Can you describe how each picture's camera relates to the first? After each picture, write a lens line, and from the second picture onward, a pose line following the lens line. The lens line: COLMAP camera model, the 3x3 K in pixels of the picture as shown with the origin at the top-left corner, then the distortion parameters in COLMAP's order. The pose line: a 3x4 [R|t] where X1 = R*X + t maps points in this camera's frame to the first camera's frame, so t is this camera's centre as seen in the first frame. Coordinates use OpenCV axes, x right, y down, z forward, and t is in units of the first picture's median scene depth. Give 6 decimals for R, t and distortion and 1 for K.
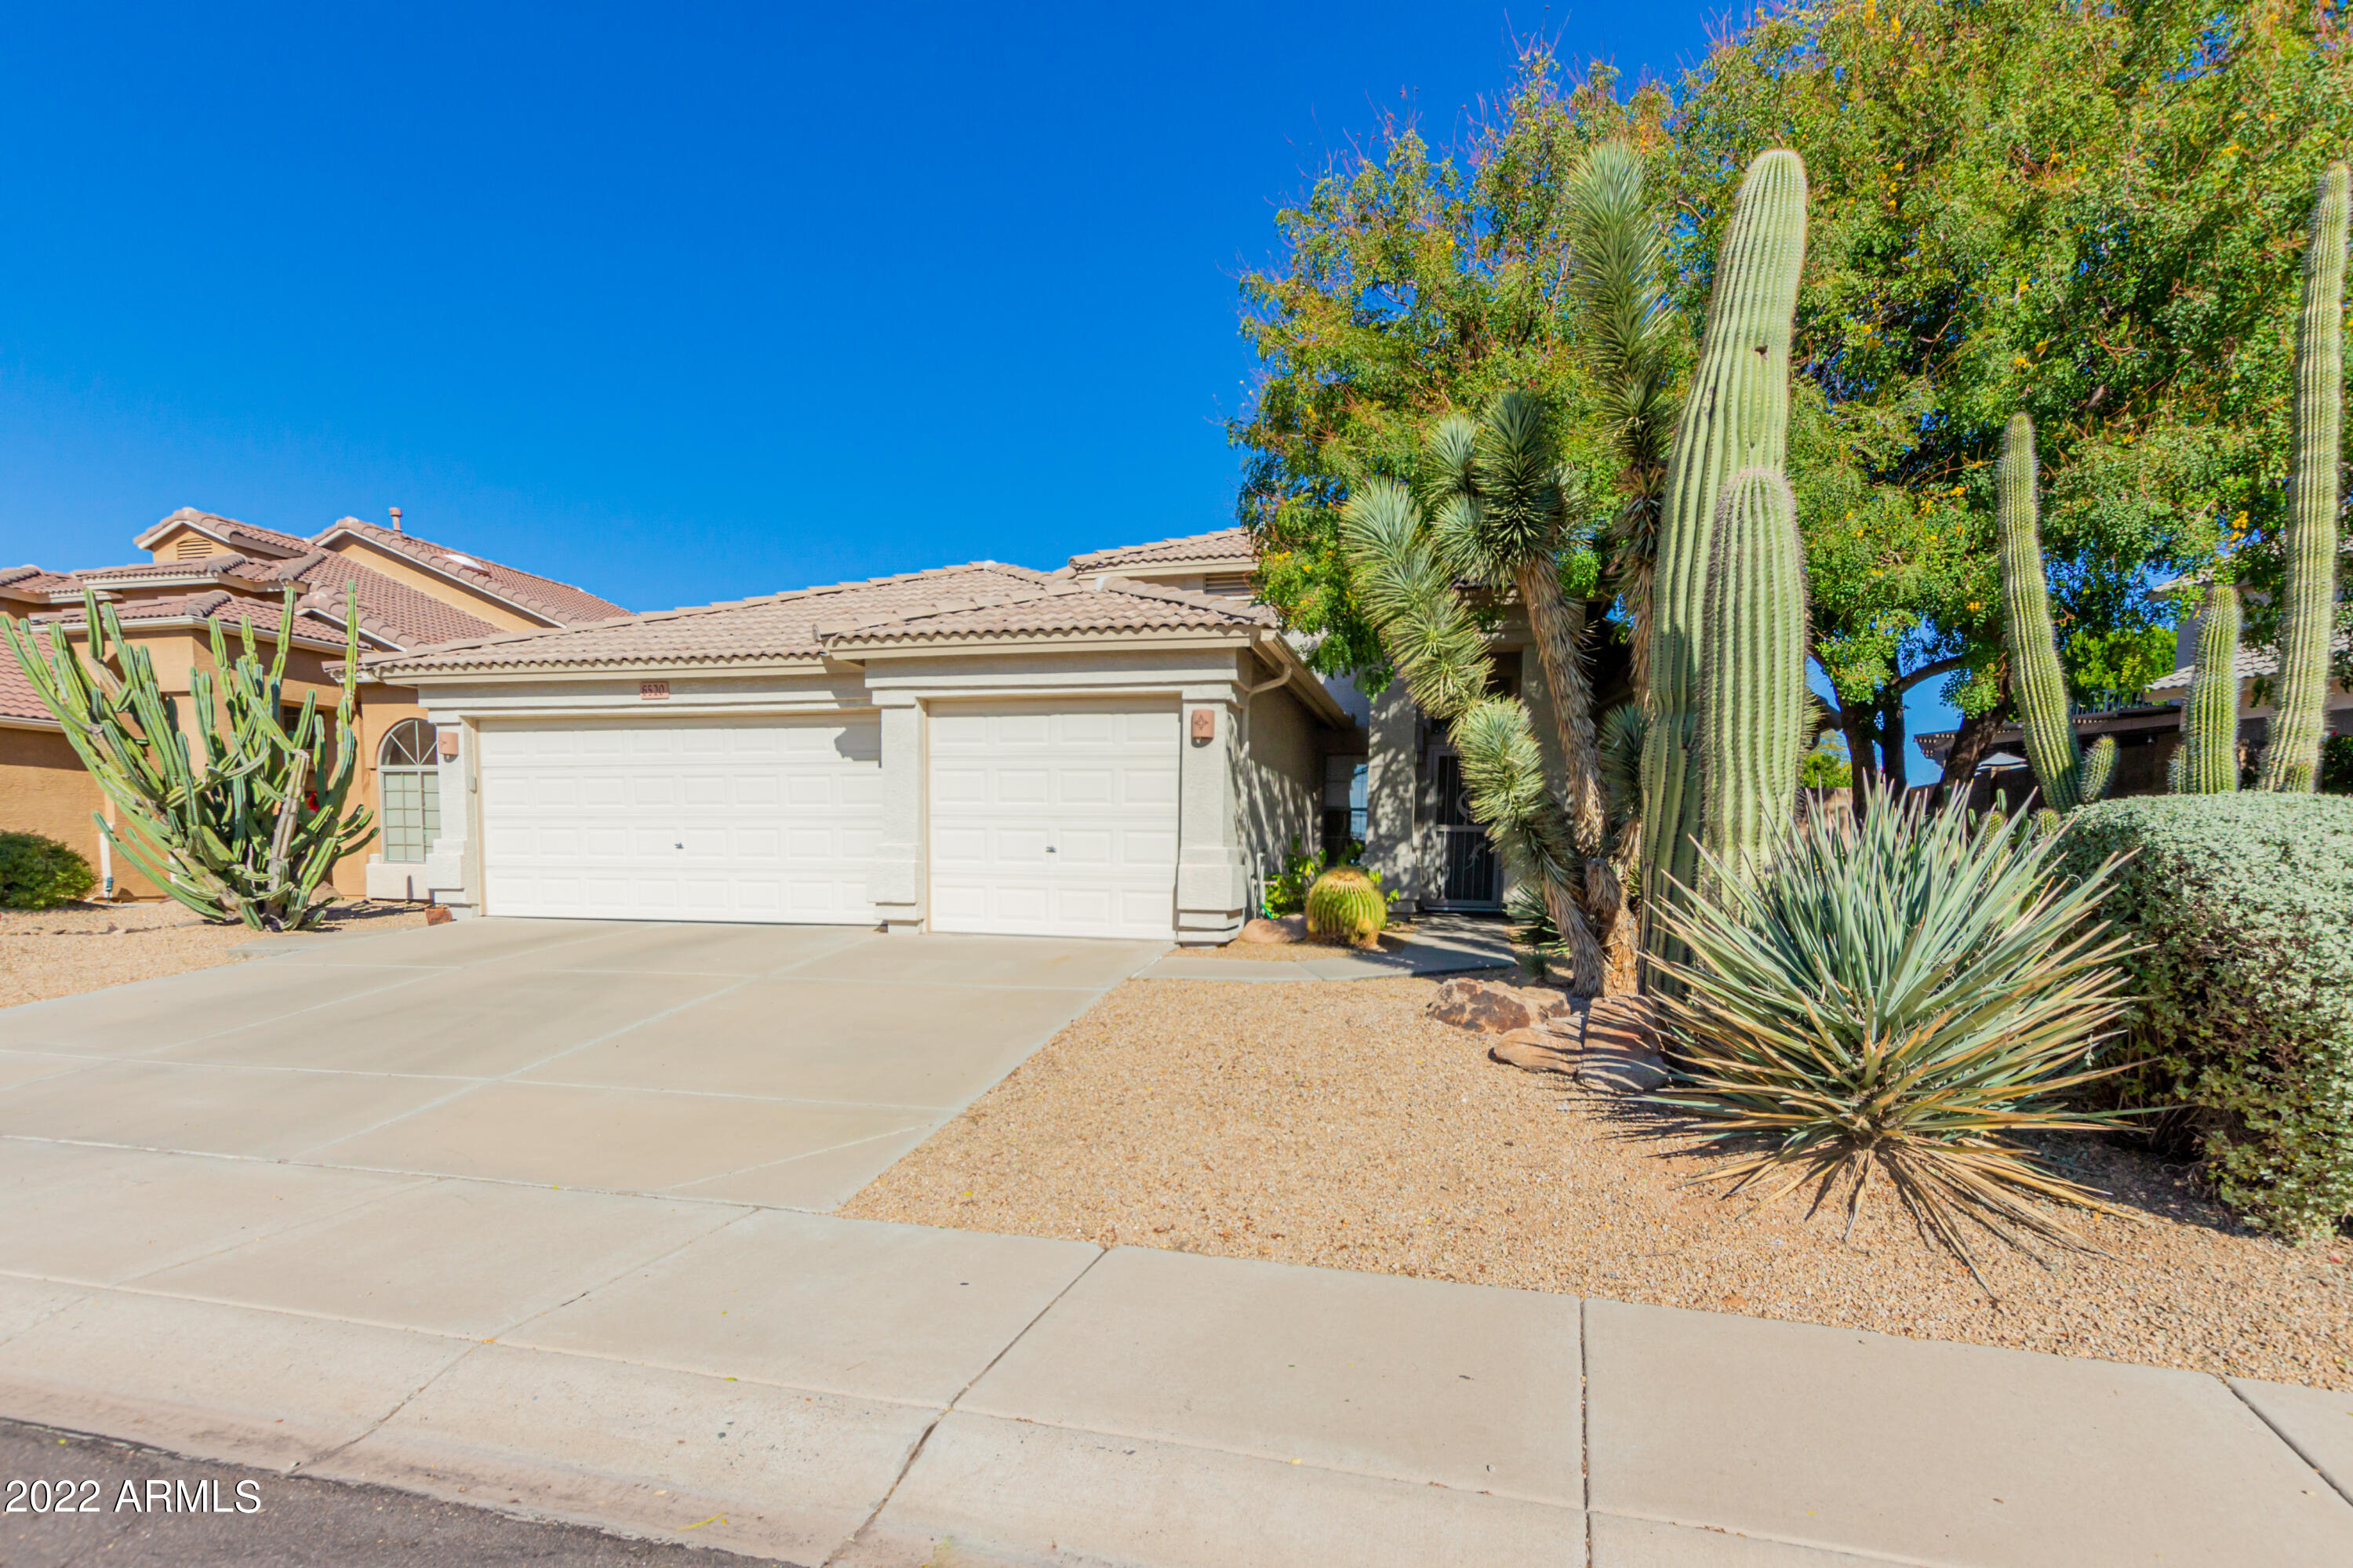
lens RADIAL K [[1123.6, 0, 1128.3], [0, 1123.6, 935.6], [0, 0, 1]] dist [0.008761, -0.003273]
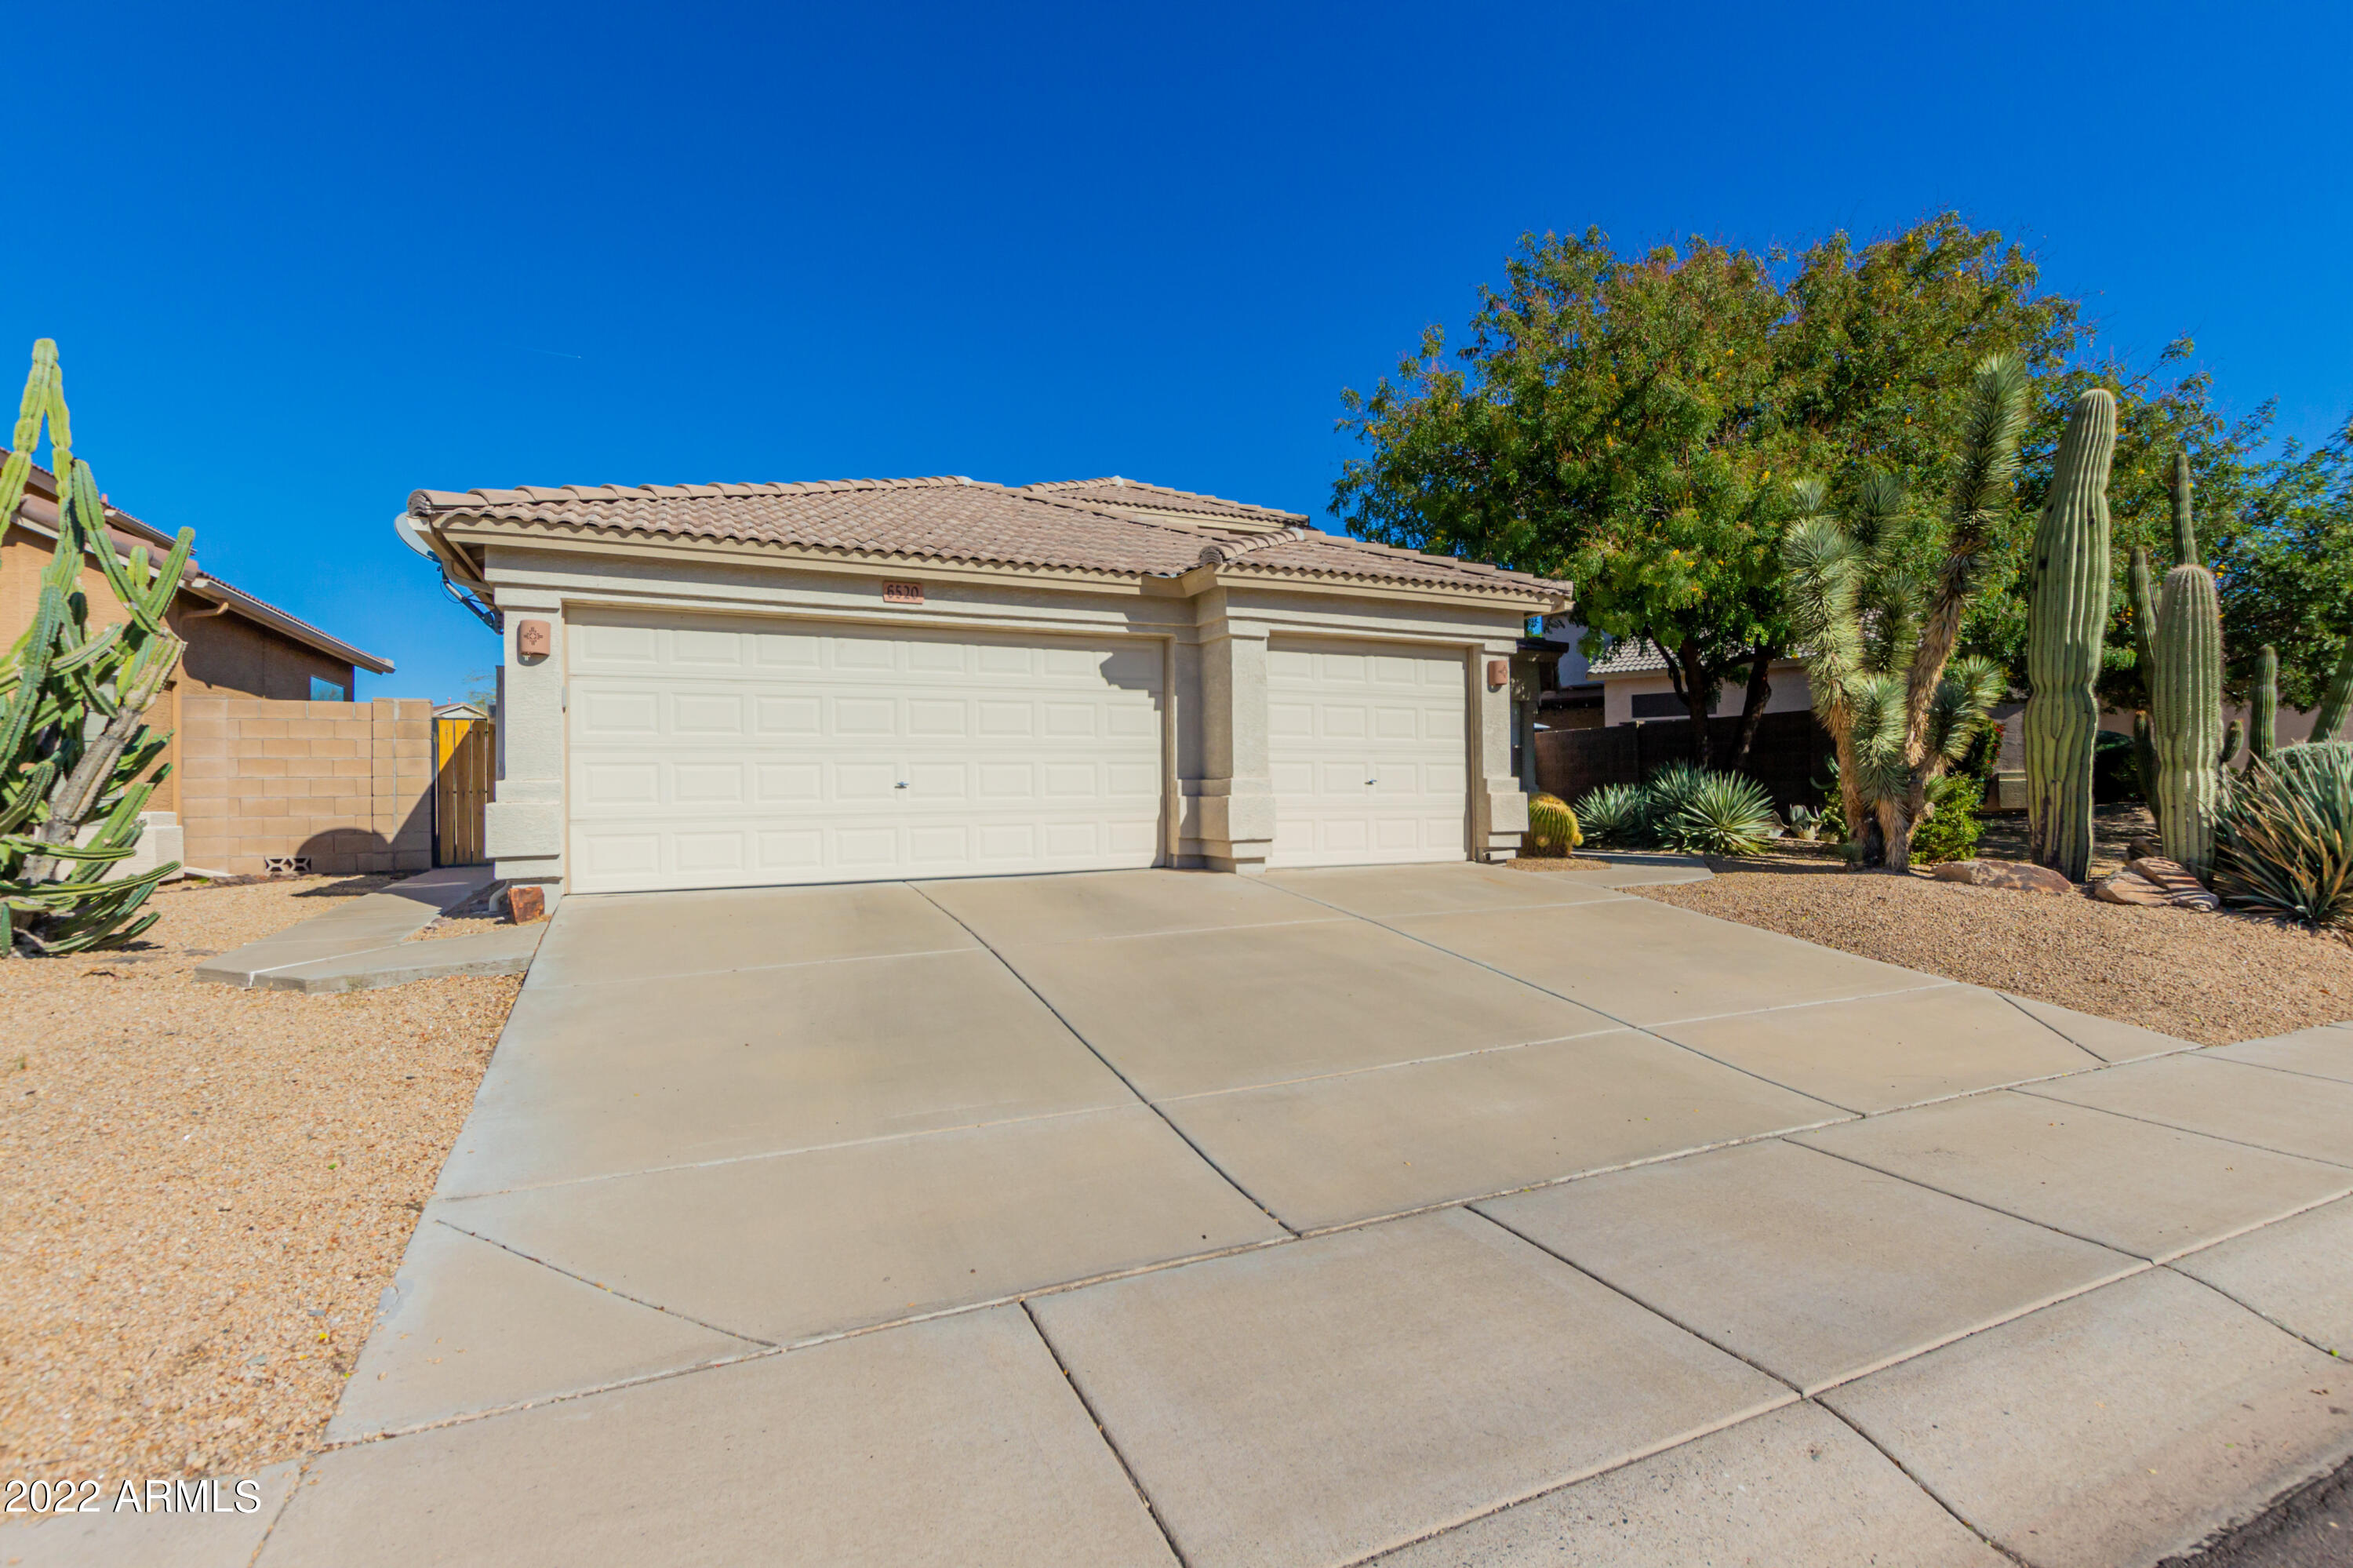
lens RADIAL K [[1123.6, 0, 1175.2], [0, 1123.6, 781.6], [0, 0, 1]] dist [0.008761, -0.003273]
pose [[0.774930, -0.012992, 0.631913, -0.743468], [0.062182, 0.996506, -0.055768, -0.025025], [-0.628981, 0.082510, 0.773030, 0.254795]]
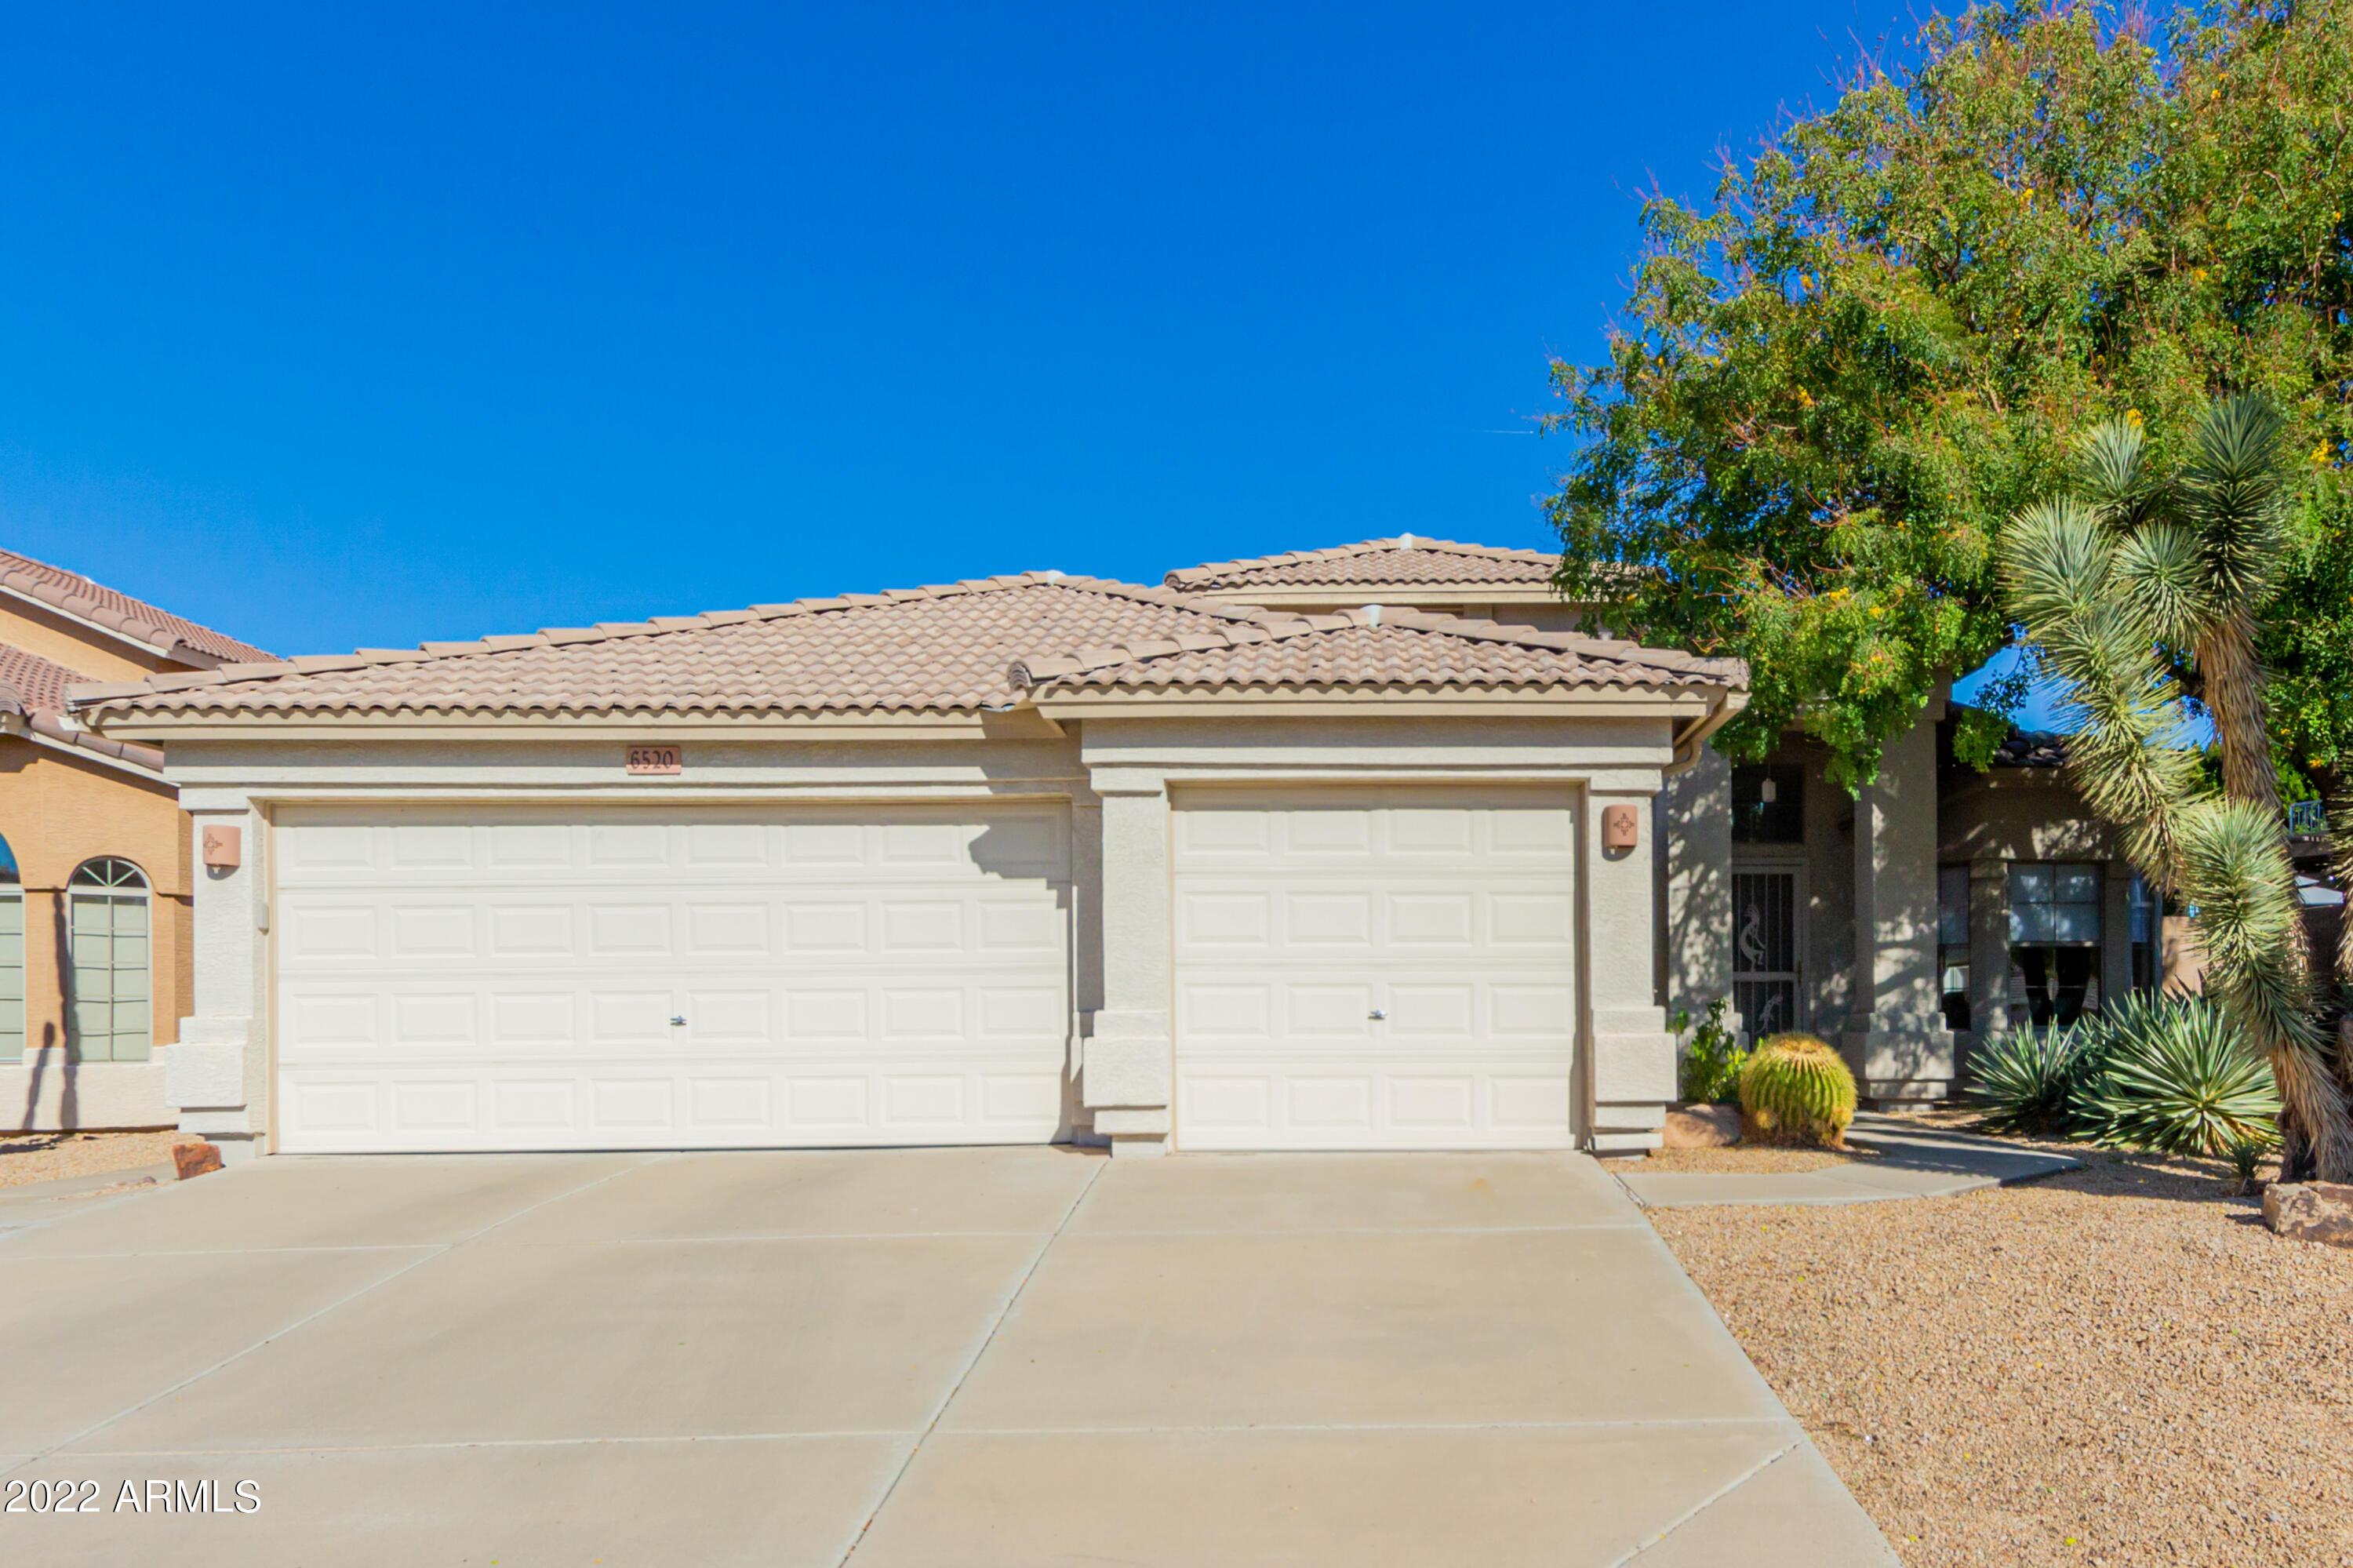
lens RADIAL K [[1721.1, 0, 1327.2], [0, 1721.1, 984.6], [0, 0, 1]] dist [-0.000912, 0.008827]
pose [[0.966656, -0.012726, 0.255761, -0.296380], [0.036576, 0.995385, -0.088713, -0.006344], [-0.253452, 0.095109, 0.962661, 0.045280]]
